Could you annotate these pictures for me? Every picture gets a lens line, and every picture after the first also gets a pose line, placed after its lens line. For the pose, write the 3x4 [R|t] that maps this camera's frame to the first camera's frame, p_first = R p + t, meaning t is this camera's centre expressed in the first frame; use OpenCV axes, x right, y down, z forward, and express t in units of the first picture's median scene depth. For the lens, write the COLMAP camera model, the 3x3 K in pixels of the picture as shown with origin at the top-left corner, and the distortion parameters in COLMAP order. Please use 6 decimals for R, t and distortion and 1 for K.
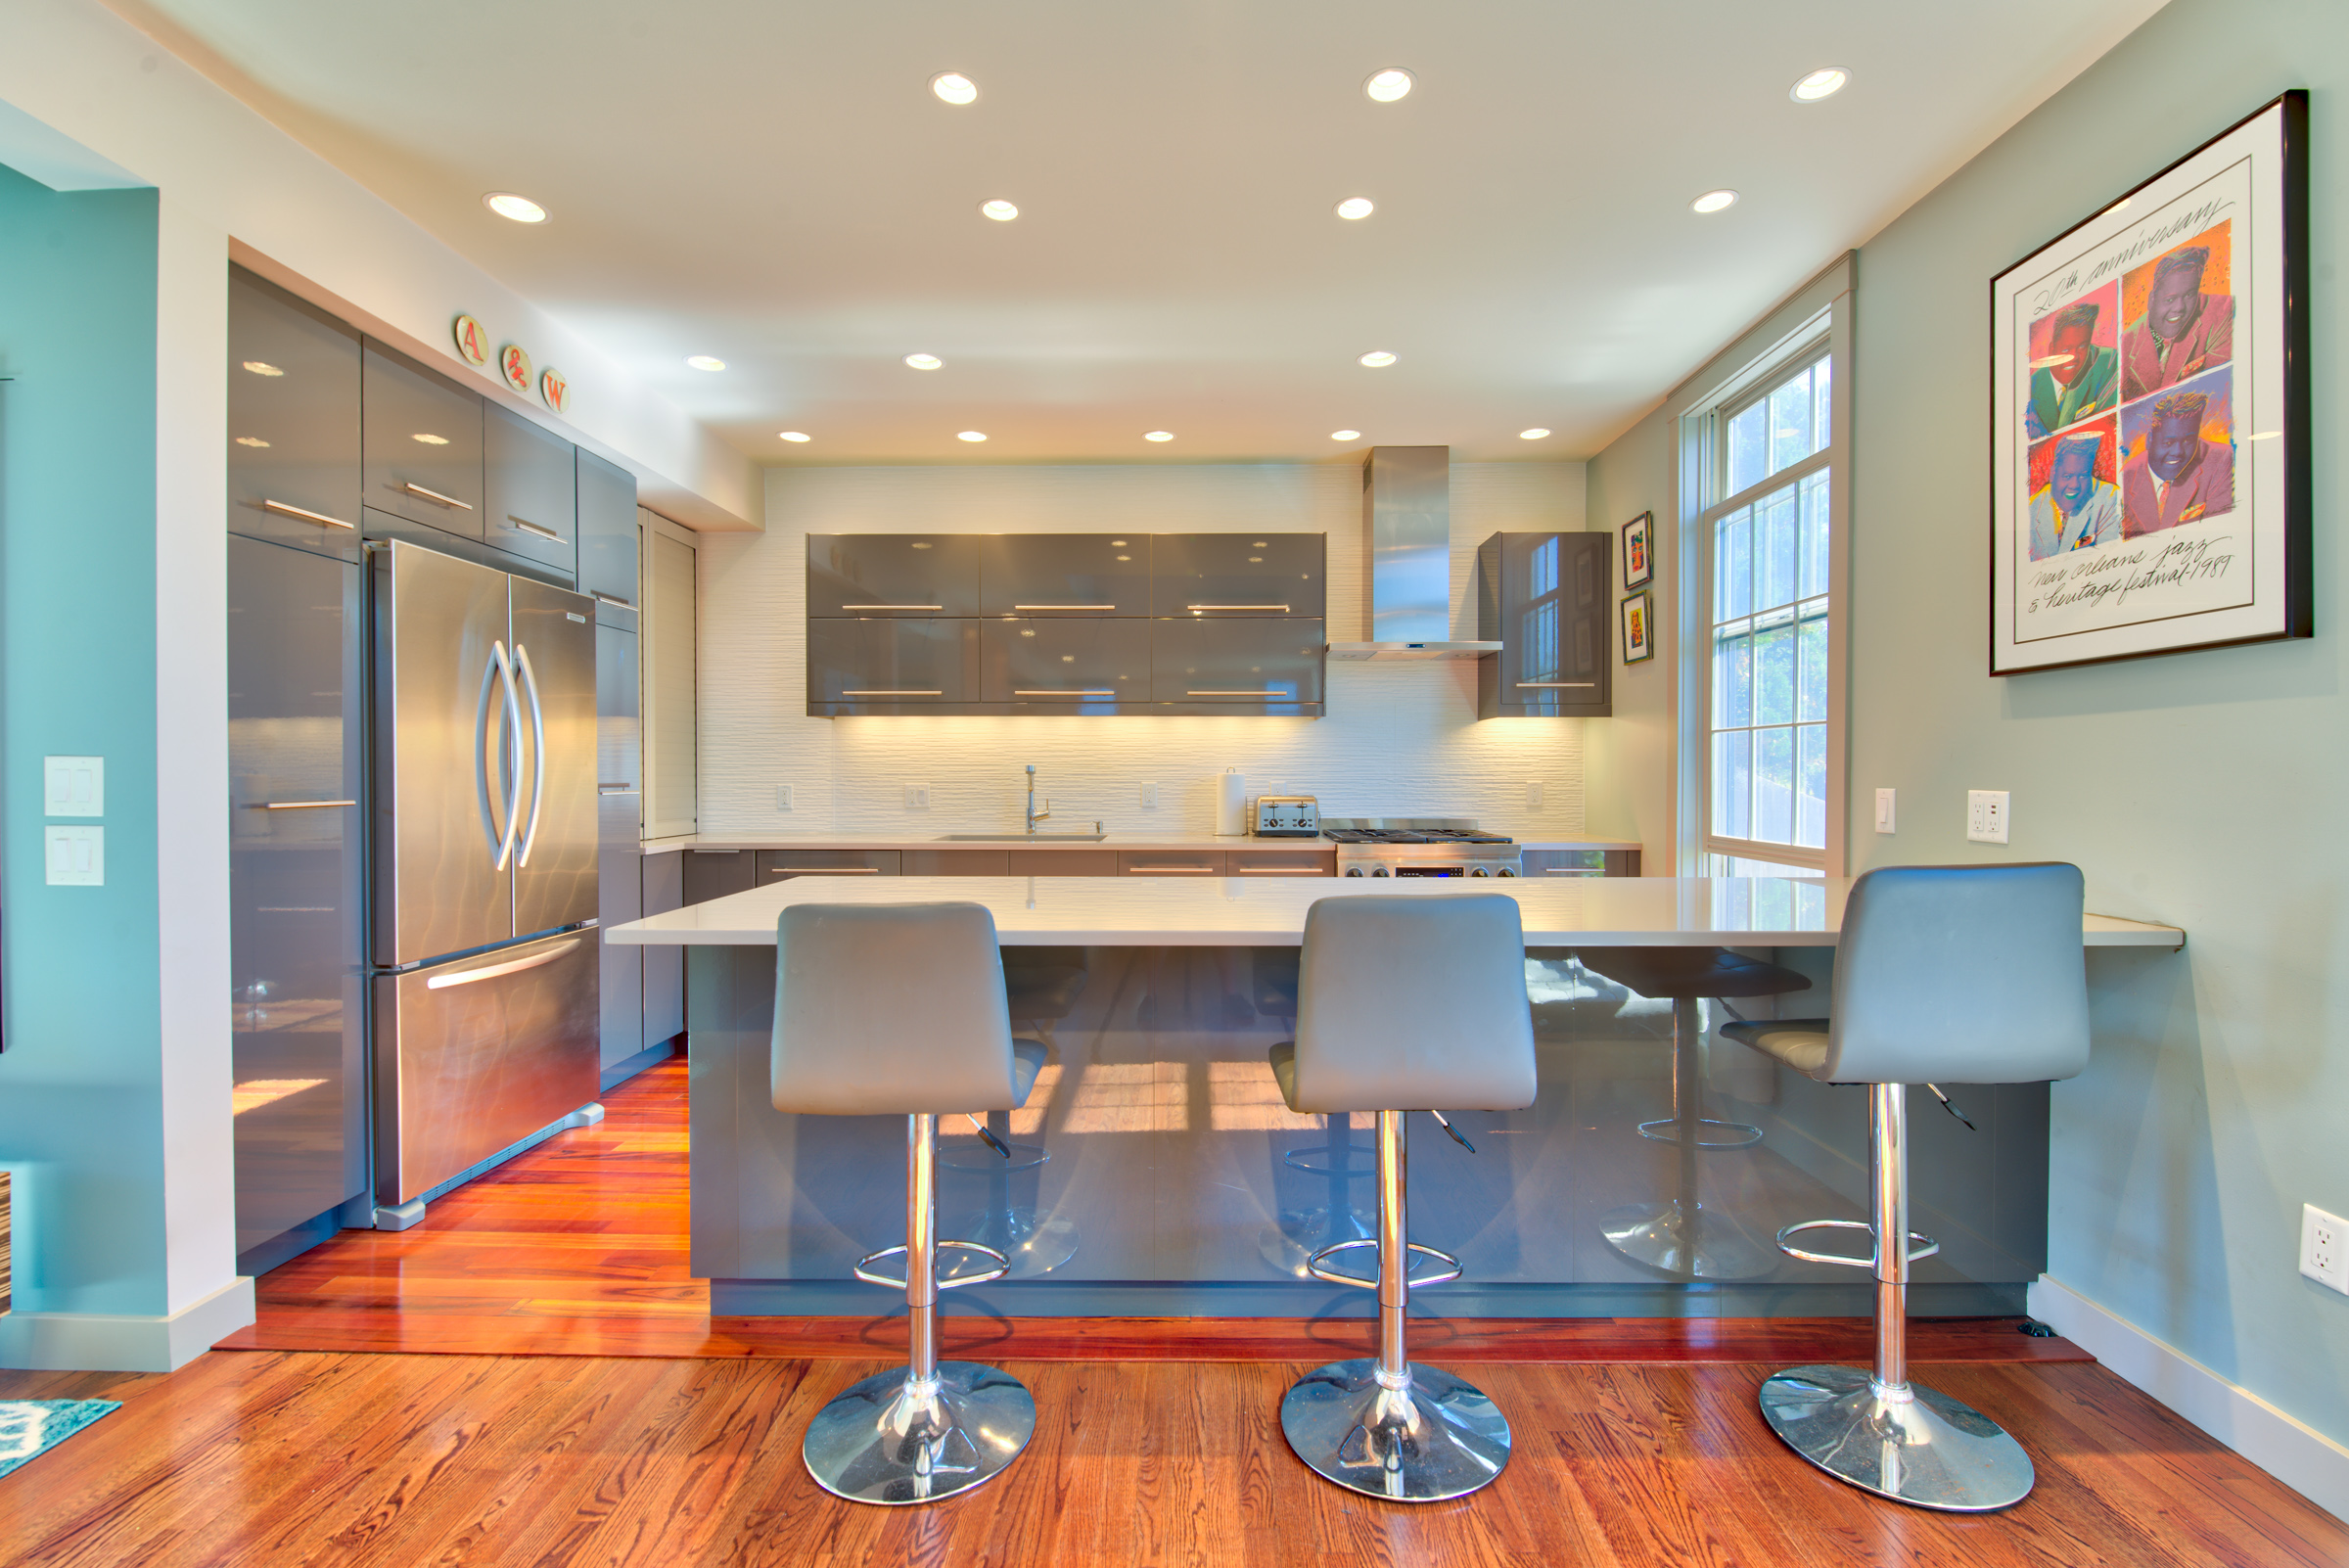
lens RADIAL K [[1033.0, 0, 1174.5], [0, 1033.0, 784.0], [0, 0, 1]] dist [0.000913, -0.000027]
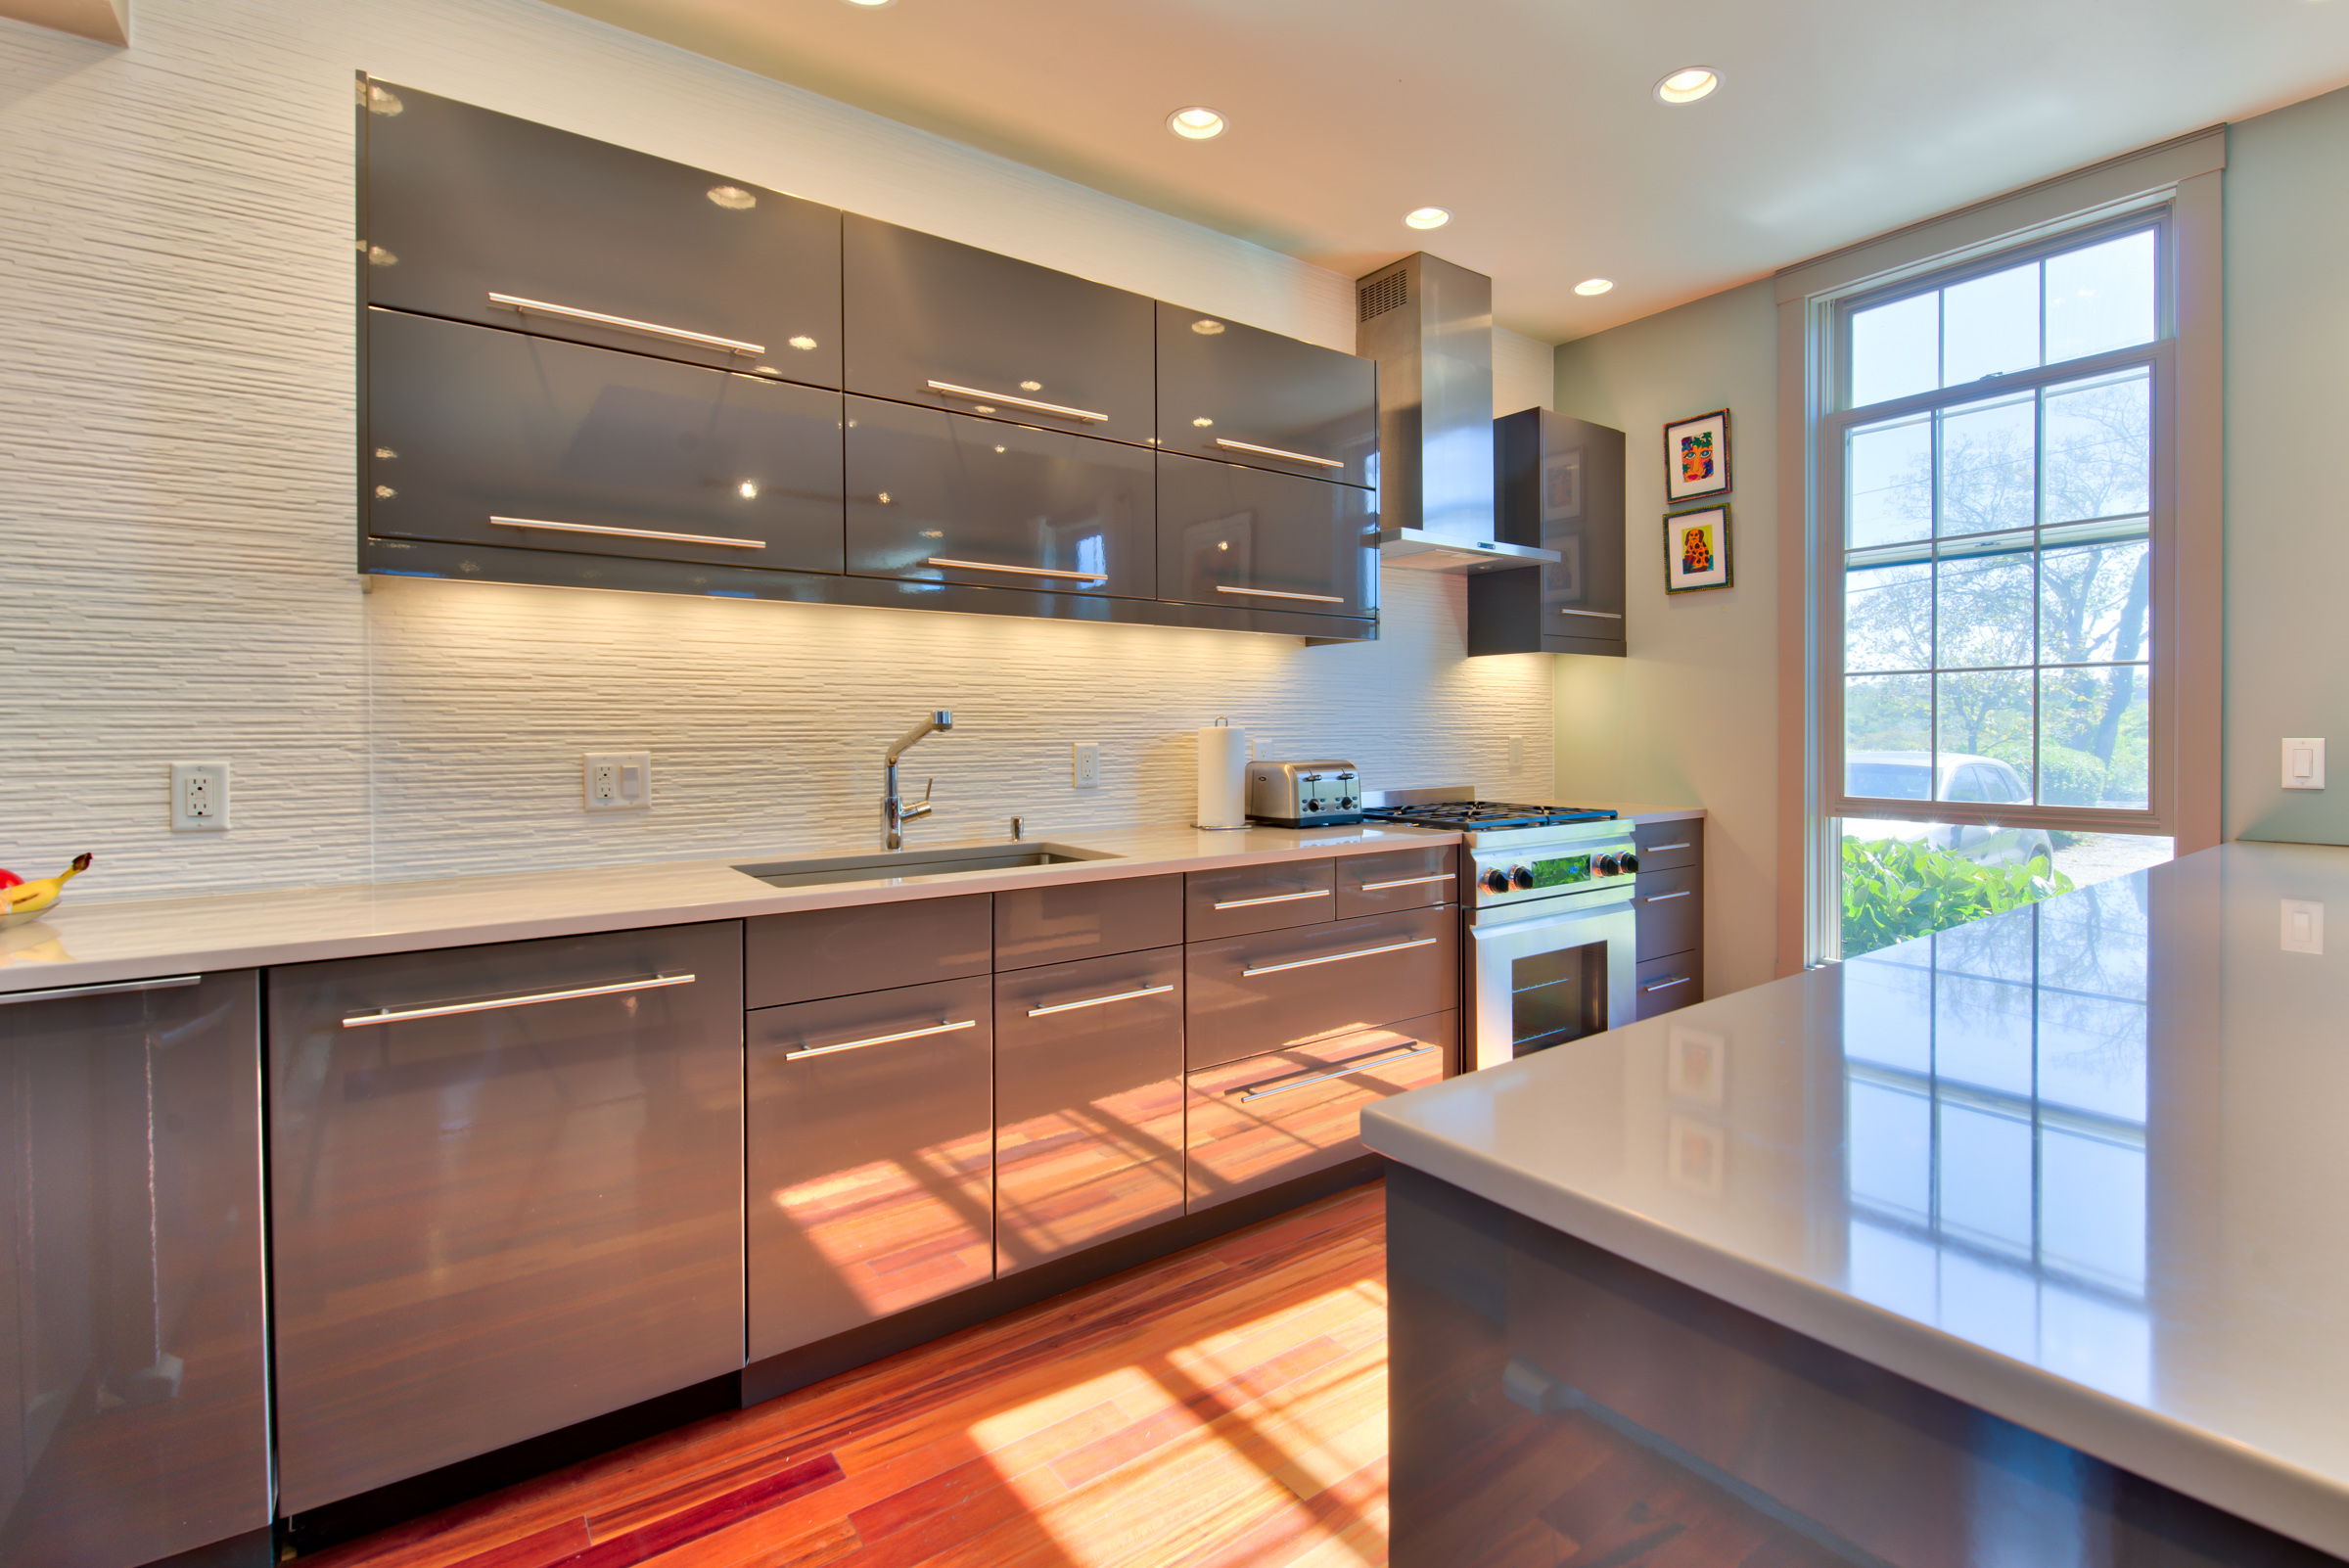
lens RADIAL K [[1030.7, 0, 1176.3], [0, 1030.7, 739.9], [0, 0, 1]] dist [-0.027081, 0.000044]
pose [[0.794420, -0.010440, 0.607279, -0.346843], [0.011413, 0.999932, 0.002259, -0.004585], [-0.607262, 0.005136, 0.794485, 0.545405]]
